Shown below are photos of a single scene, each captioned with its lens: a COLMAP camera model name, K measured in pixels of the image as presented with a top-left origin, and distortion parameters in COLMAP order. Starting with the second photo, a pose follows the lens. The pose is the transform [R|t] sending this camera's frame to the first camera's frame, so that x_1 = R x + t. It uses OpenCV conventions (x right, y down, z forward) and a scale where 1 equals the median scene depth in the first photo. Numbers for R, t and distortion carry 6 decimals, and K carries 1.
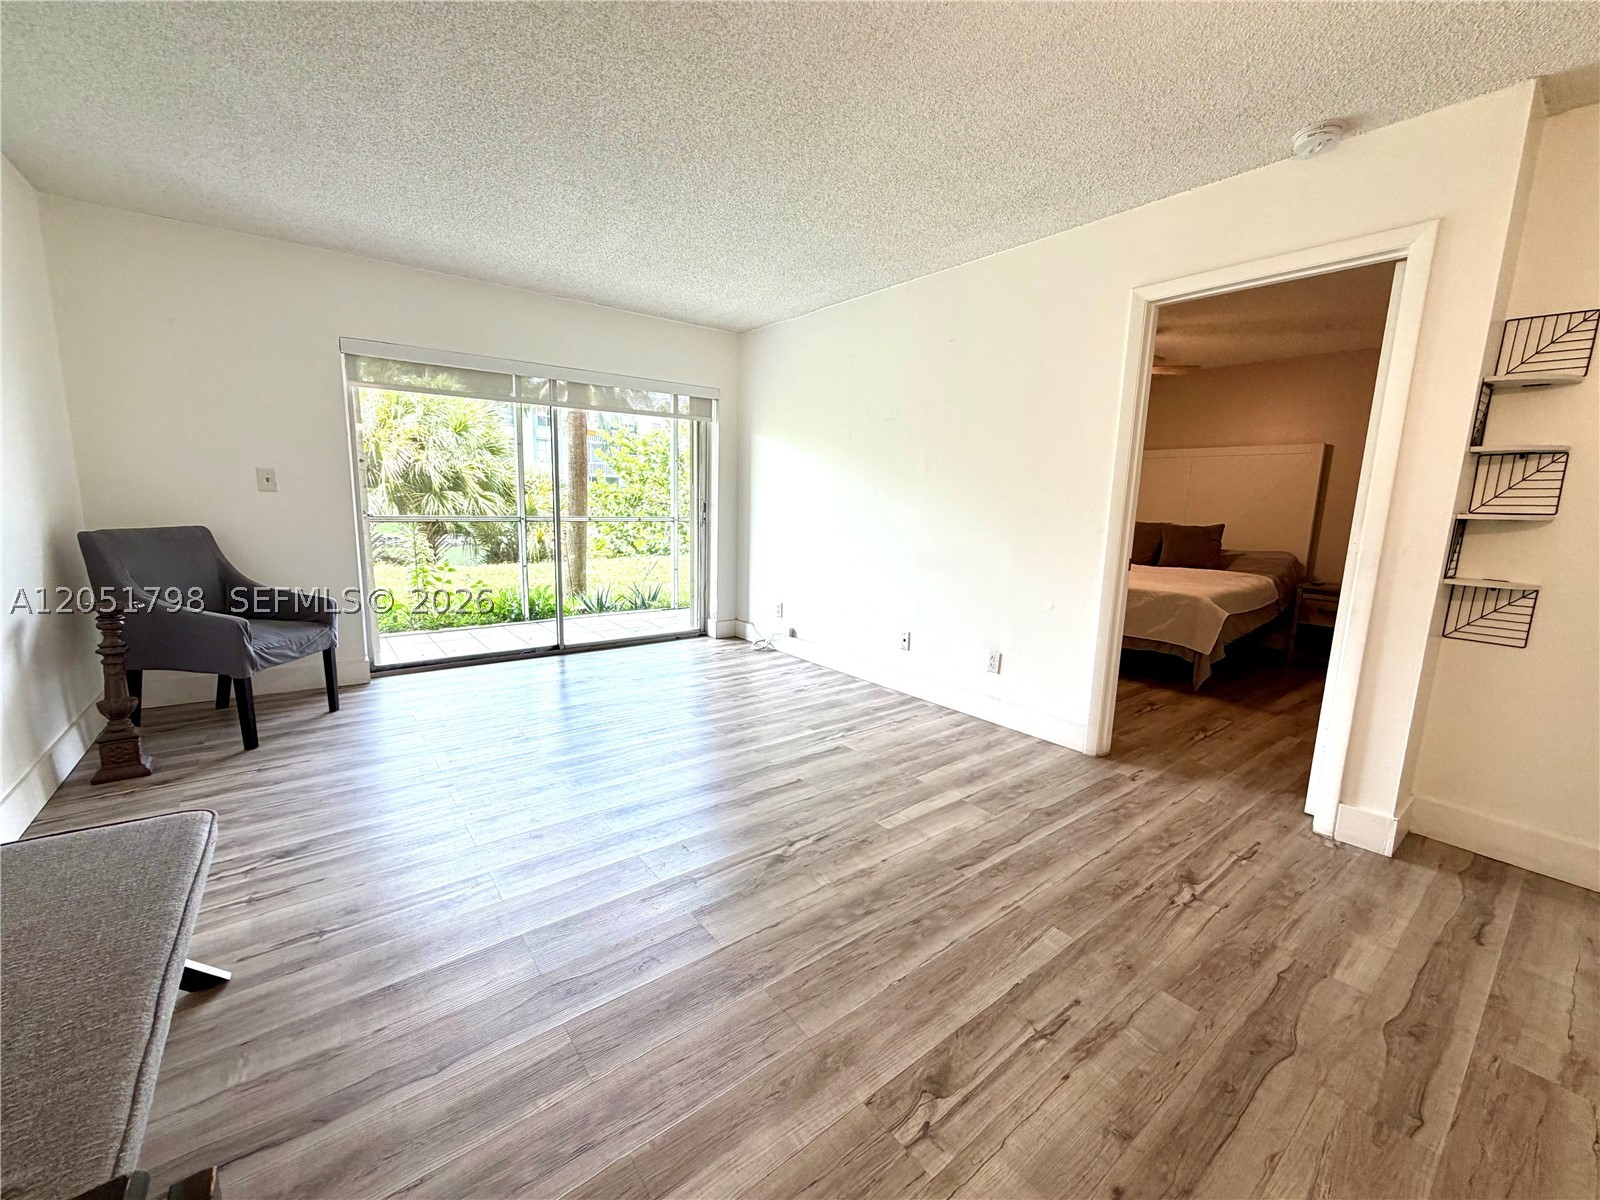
lens RADIAL K [[636.3, 0, 793.1], [0, 636.3, 600.9], [0, 0, 1]] dist [0.001403, -0.000366]
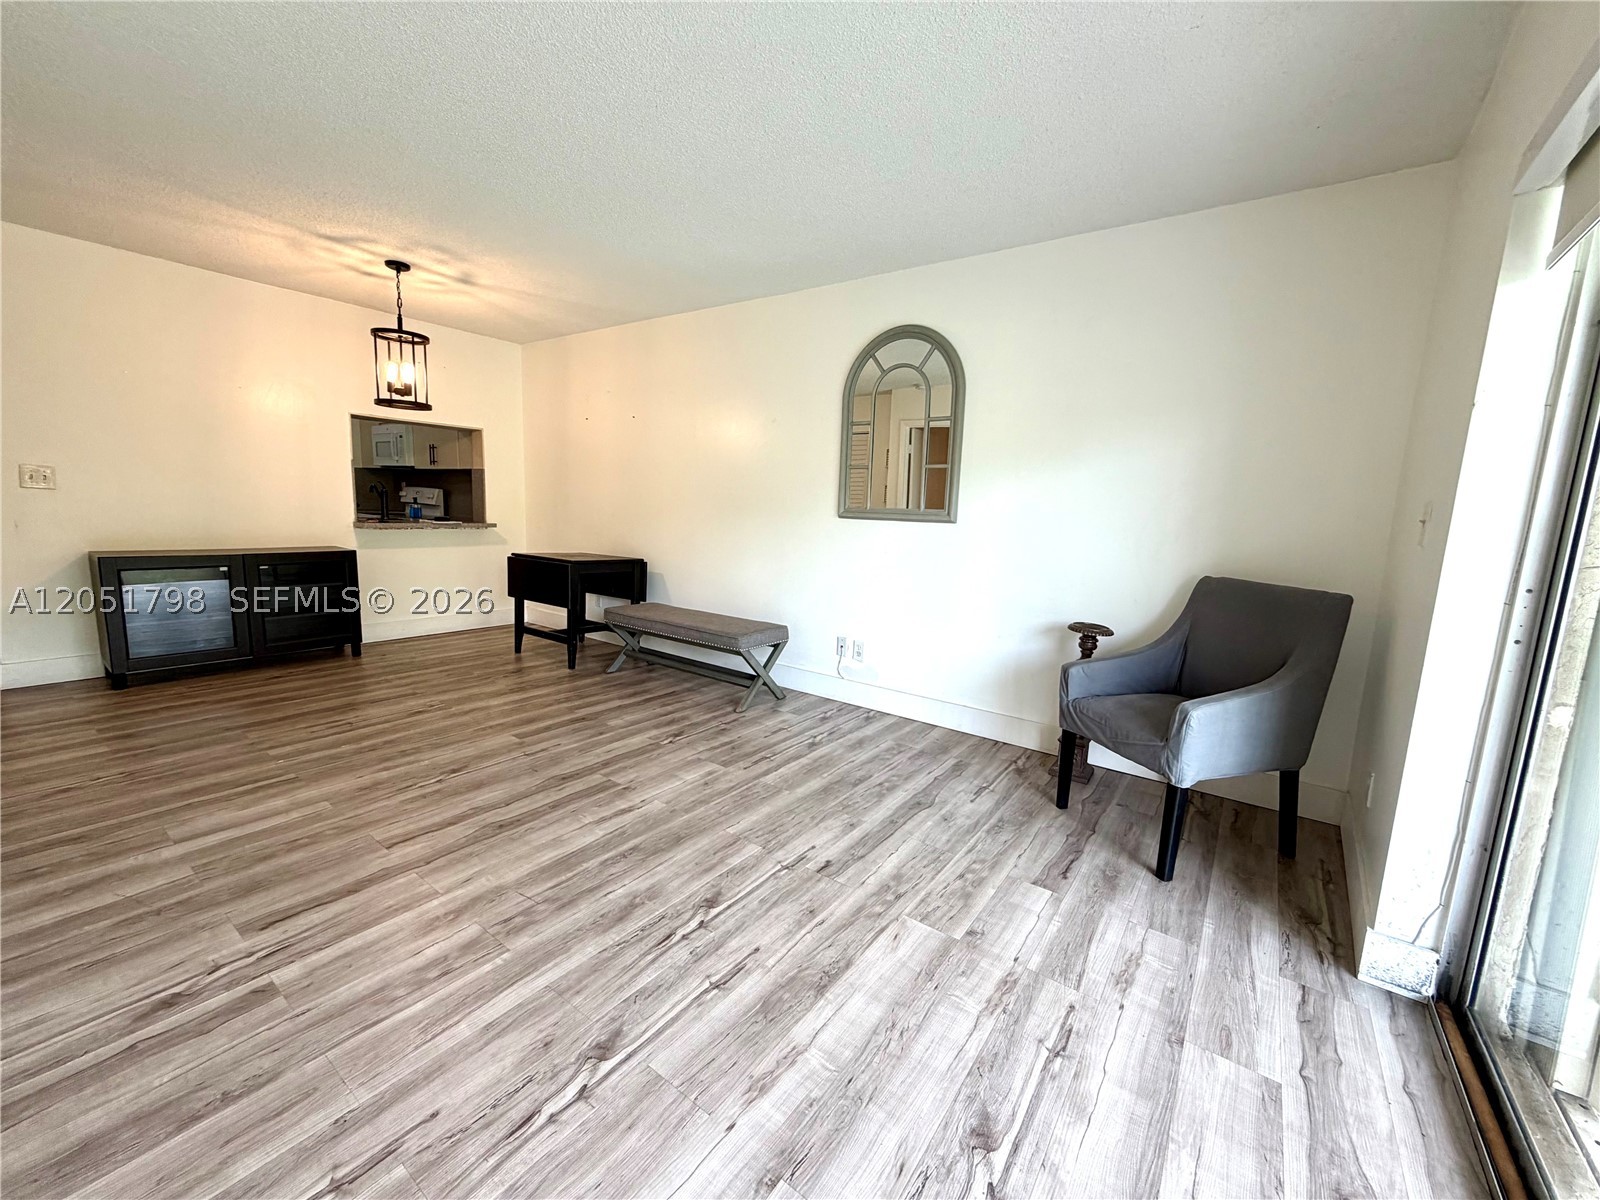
lens RADIAL K [[636.3, 0, 791.9], [0, 636.3, 600.3], [0, 0, 1]] dist [0.001403, -0.000366]
pose [[-0.958823, -0.025579, -0.282848, -0.234965], [-0.111835, 0.949474, 0.293245, -0.289390], [0.261056, 0.312803, -0.913238, 1.755993]]
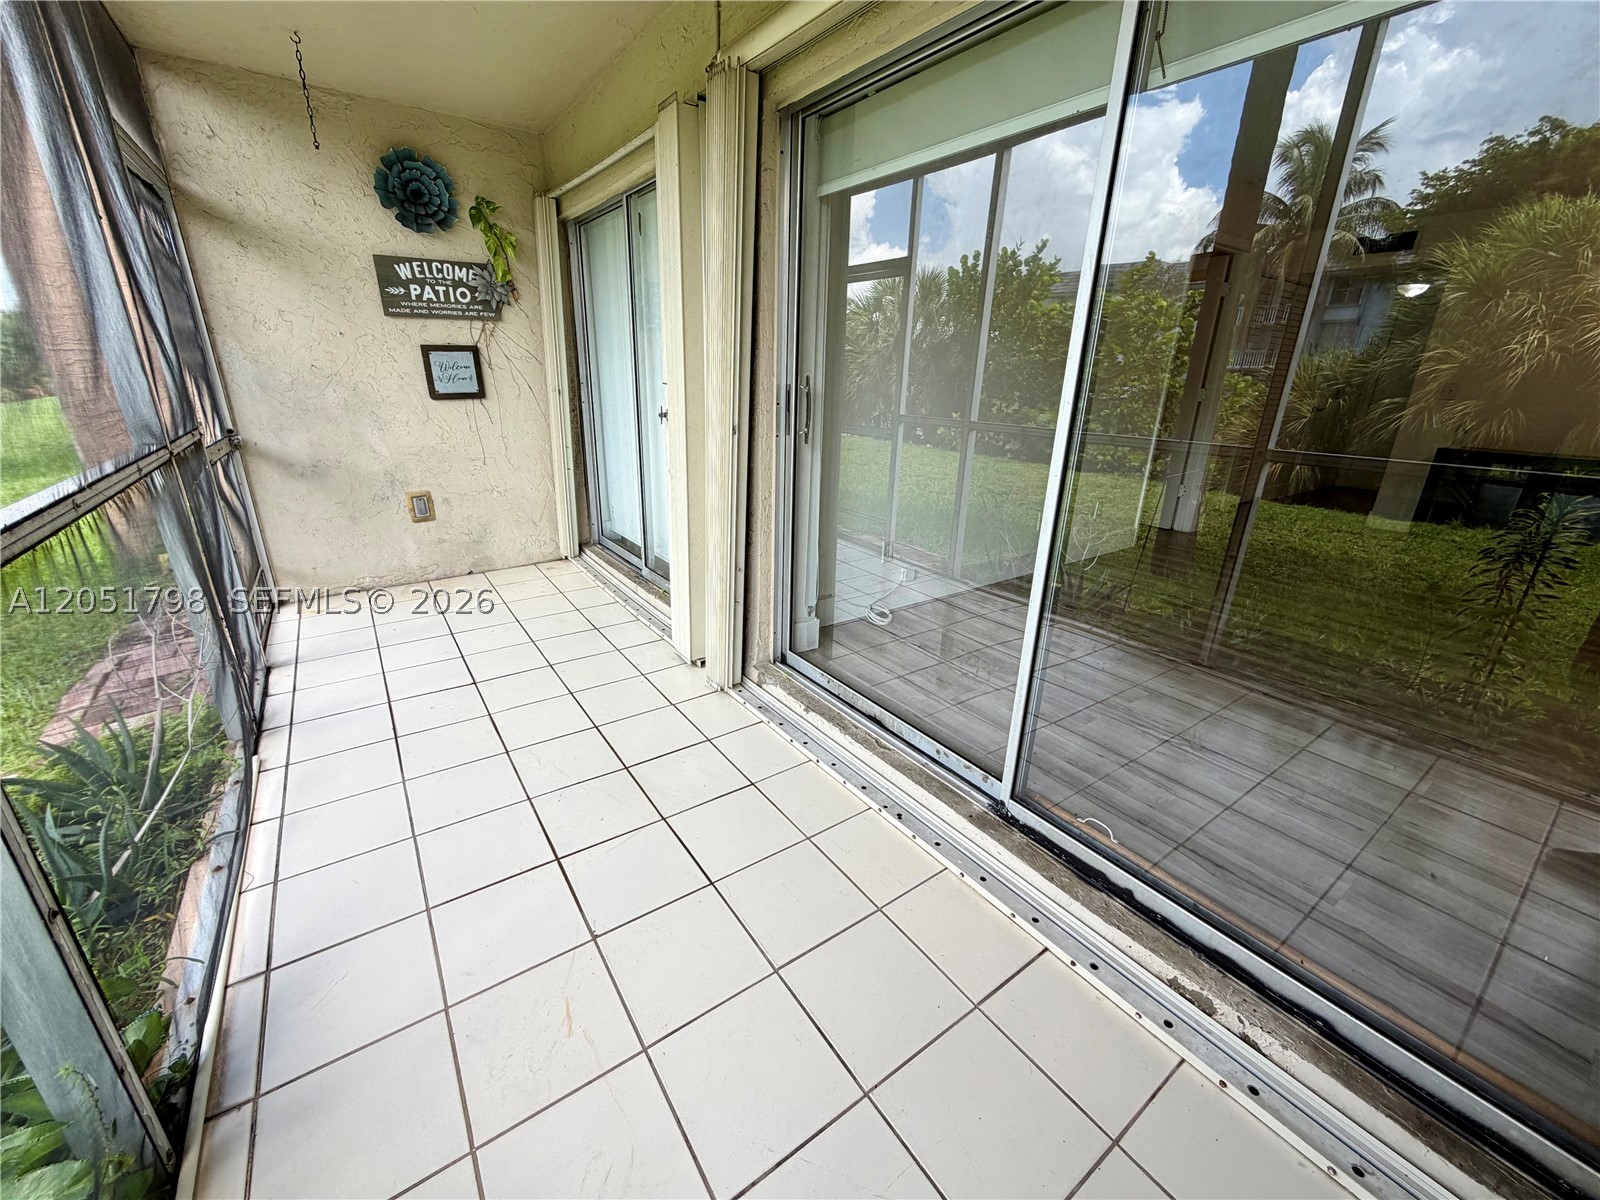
lens RADIAL K [[636.3, 0, 797.0], [0, 636.3, 599.0], [0, 0, 1]] dist [0.001403, -0.000366]
pose [[0.041762, -0.362624, 0.930999, -1.197281], [0.140186, 0.924721, 0.353891, -0.334592], [-0.989244, 0.115734, 0.089453, 1.902312]]
